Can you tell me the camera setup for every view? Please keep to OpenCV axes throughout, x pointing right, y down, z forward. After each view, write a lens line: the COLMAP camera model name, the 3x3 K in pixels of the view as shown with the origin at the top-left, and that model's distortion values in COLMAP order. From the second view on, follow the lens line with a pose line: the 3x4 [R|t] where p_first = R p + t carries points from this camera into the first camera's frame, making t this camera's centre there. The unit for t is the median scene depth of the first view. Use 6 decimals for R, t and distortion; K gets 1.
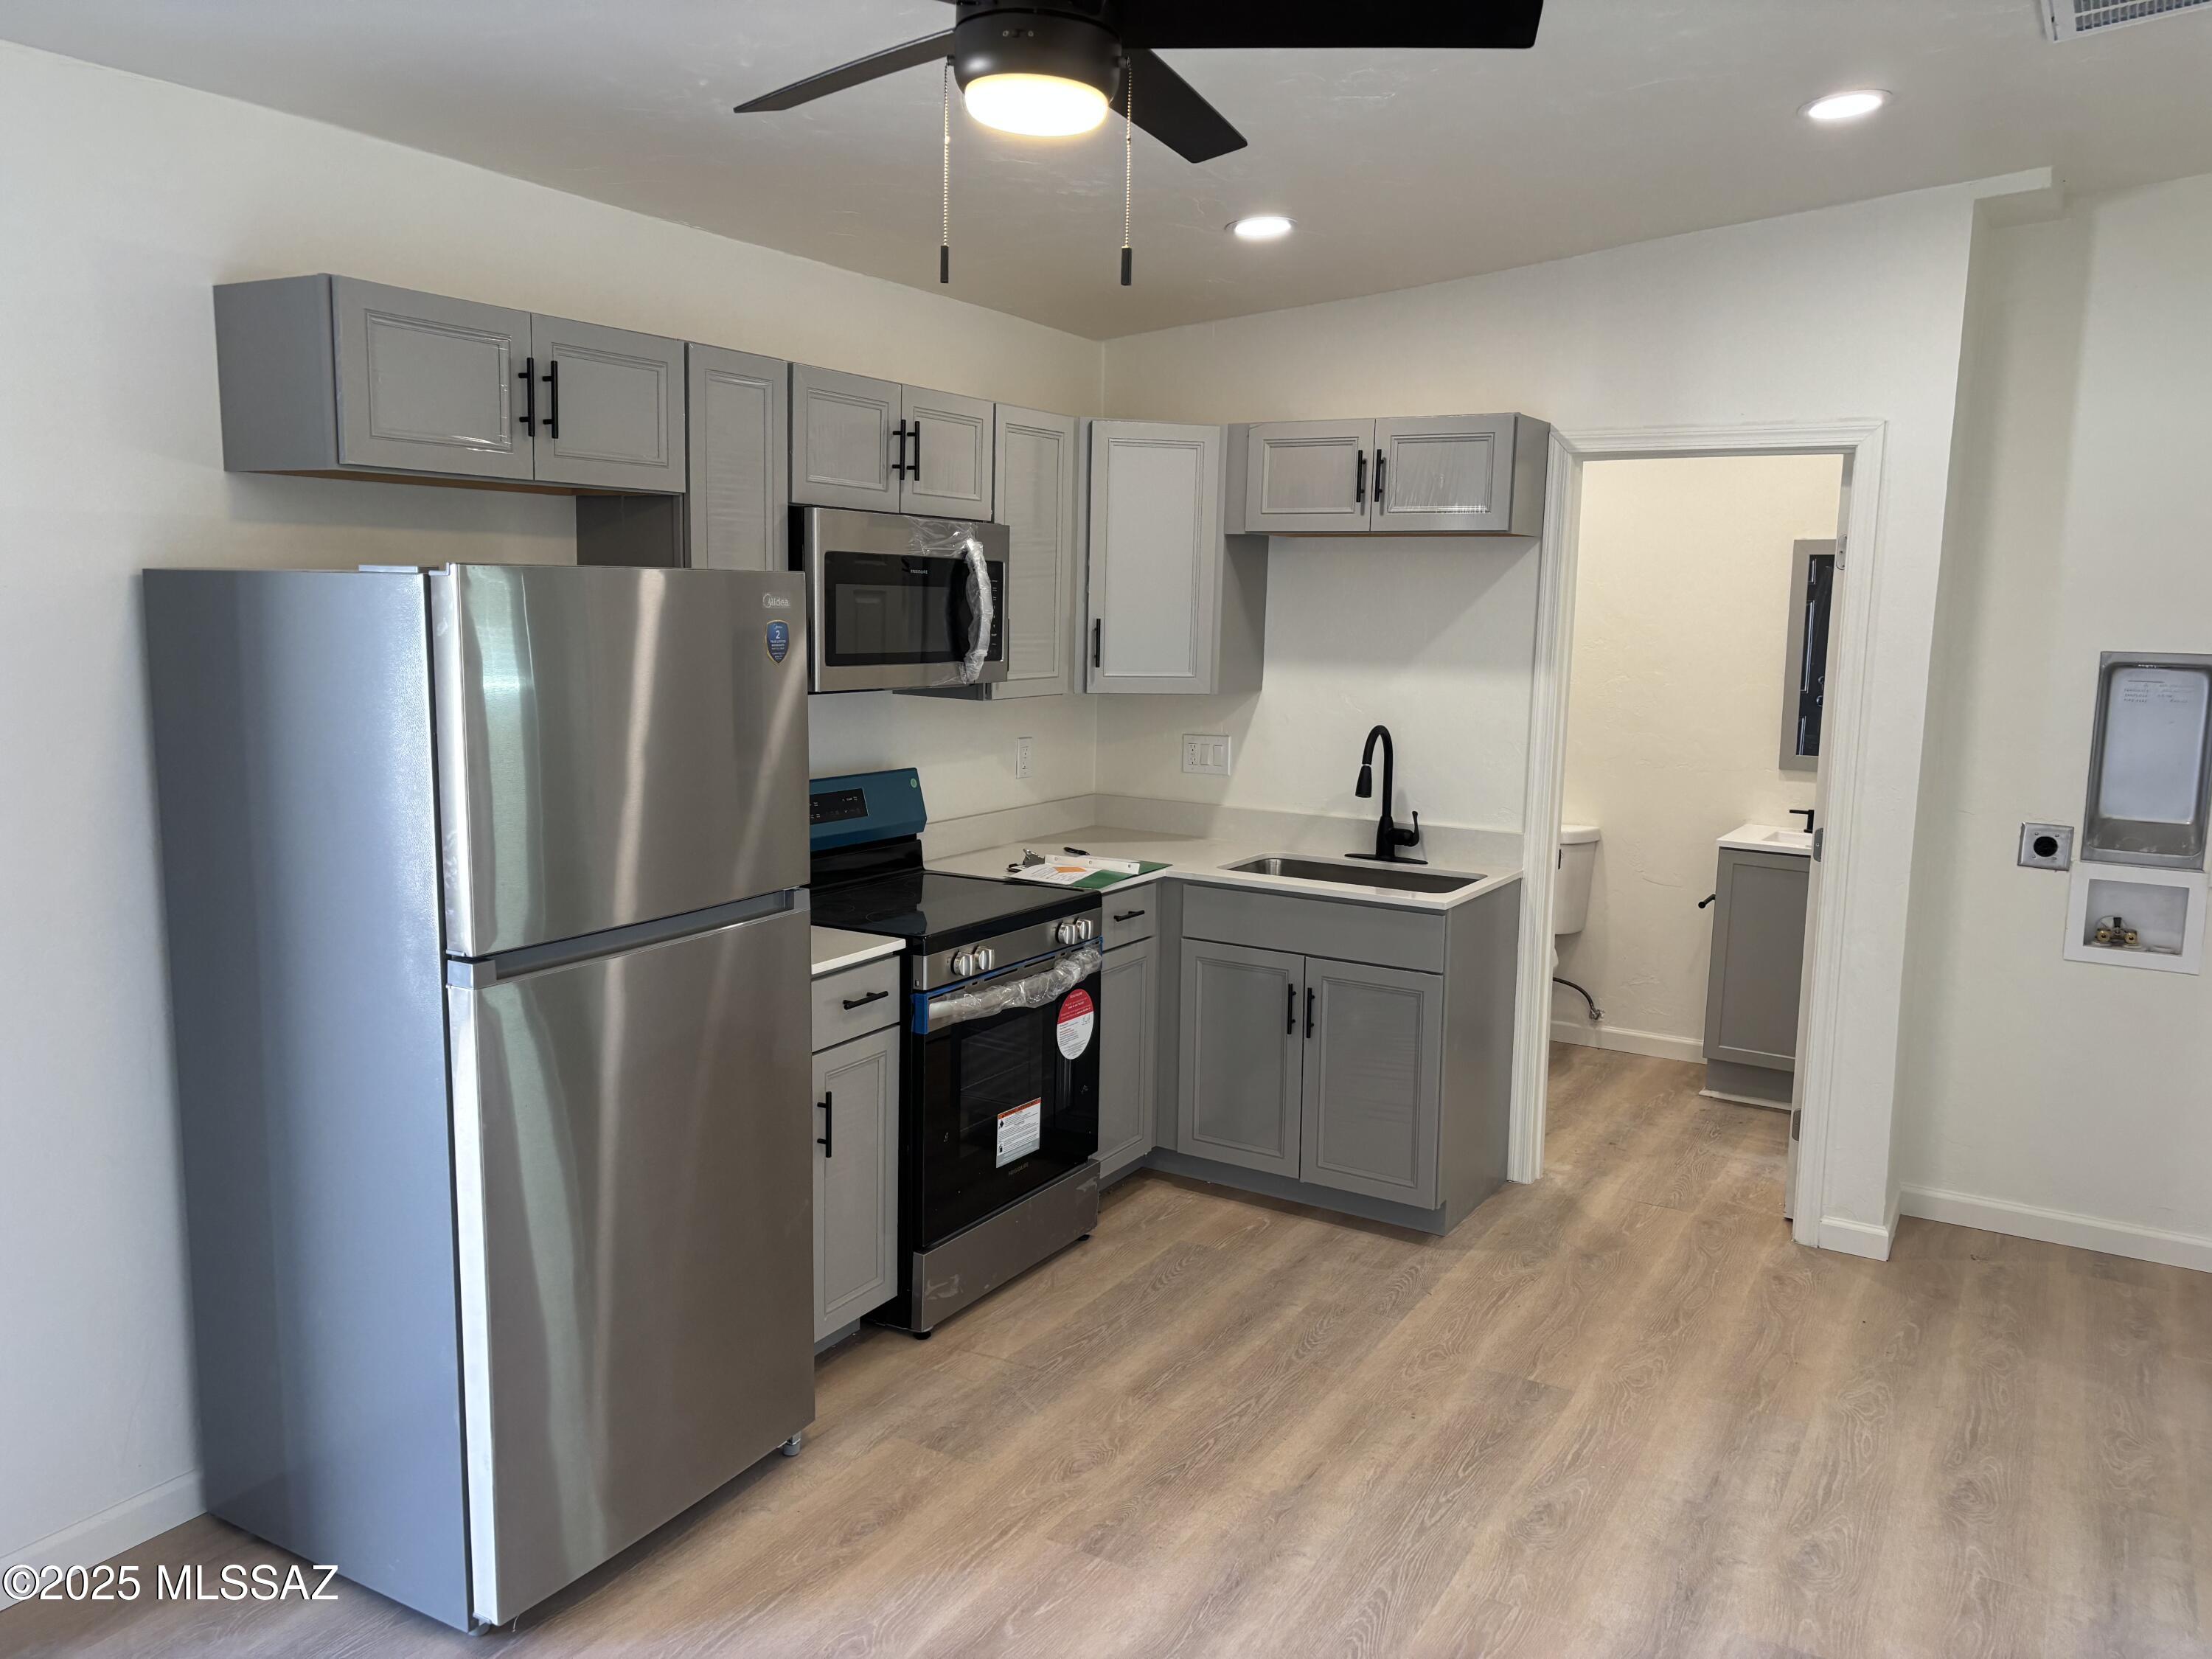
lens RADIAL K [[1658.6, 0, 1106.0], [0, 1658.6, 829.5], [0, 0, 1]] dist [0.007297, -0.000247]
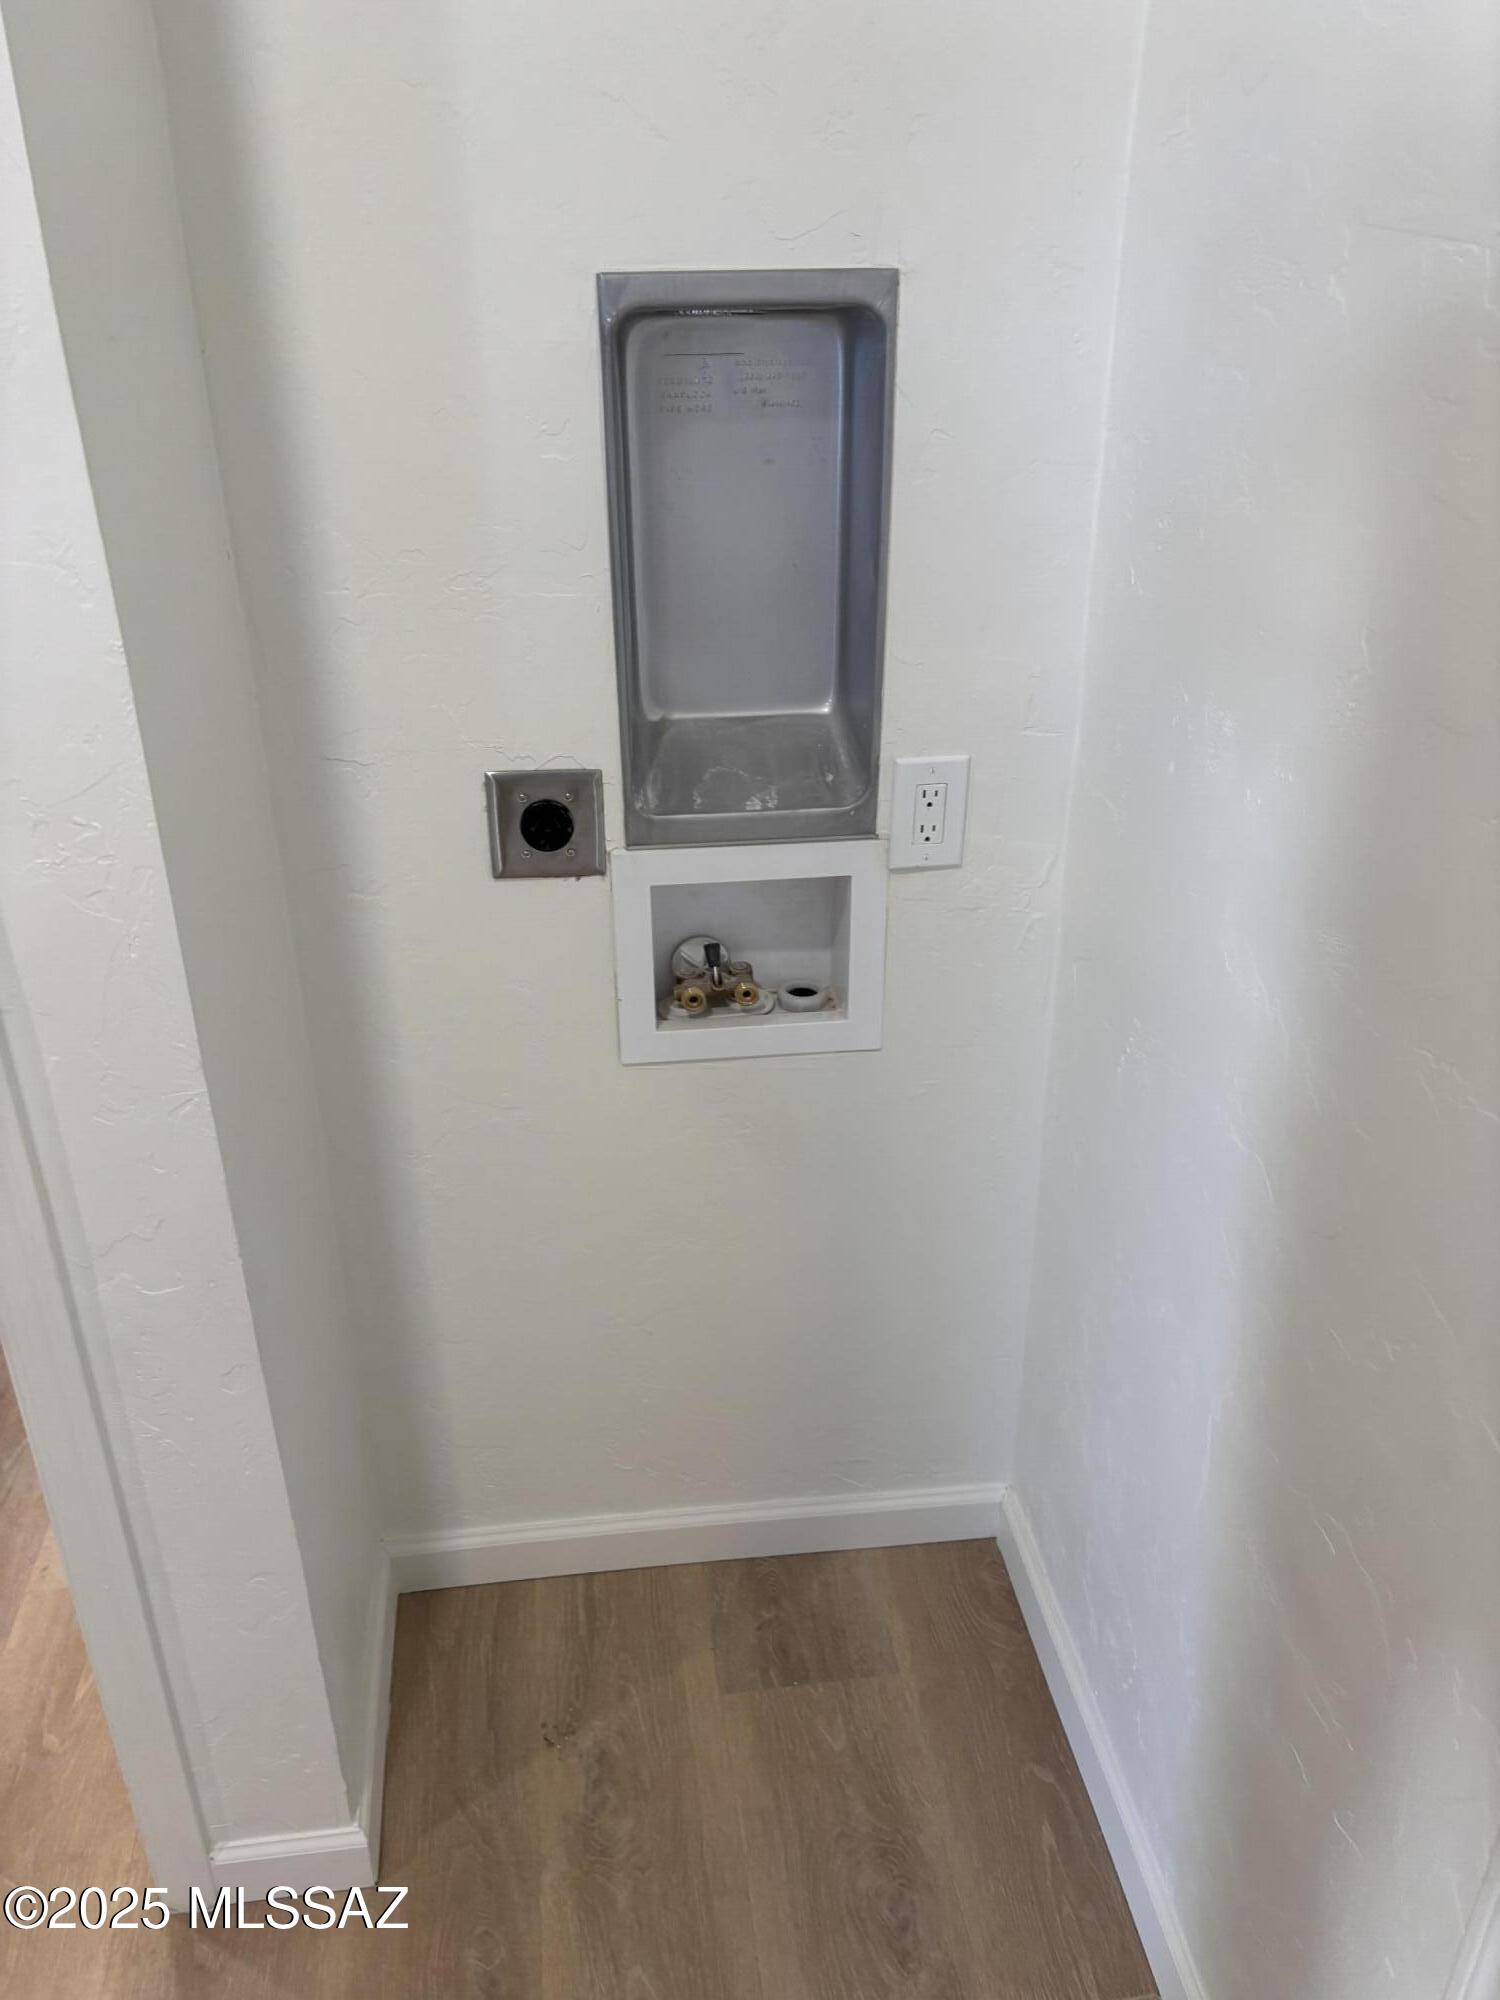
lens RADIAL K [[1499.6, 0, 750.0], [0, 1499.6, 1000.0], [0, 0, 1]] dist [0.007297, -0.000247]
pose [[0.789240, -0.291342, 0.540574, 0.399958], [0.107463, 0.932234, 0.345530, -0.068785], [-0.604608, -0.214614, 0.767065, 0.690619]]
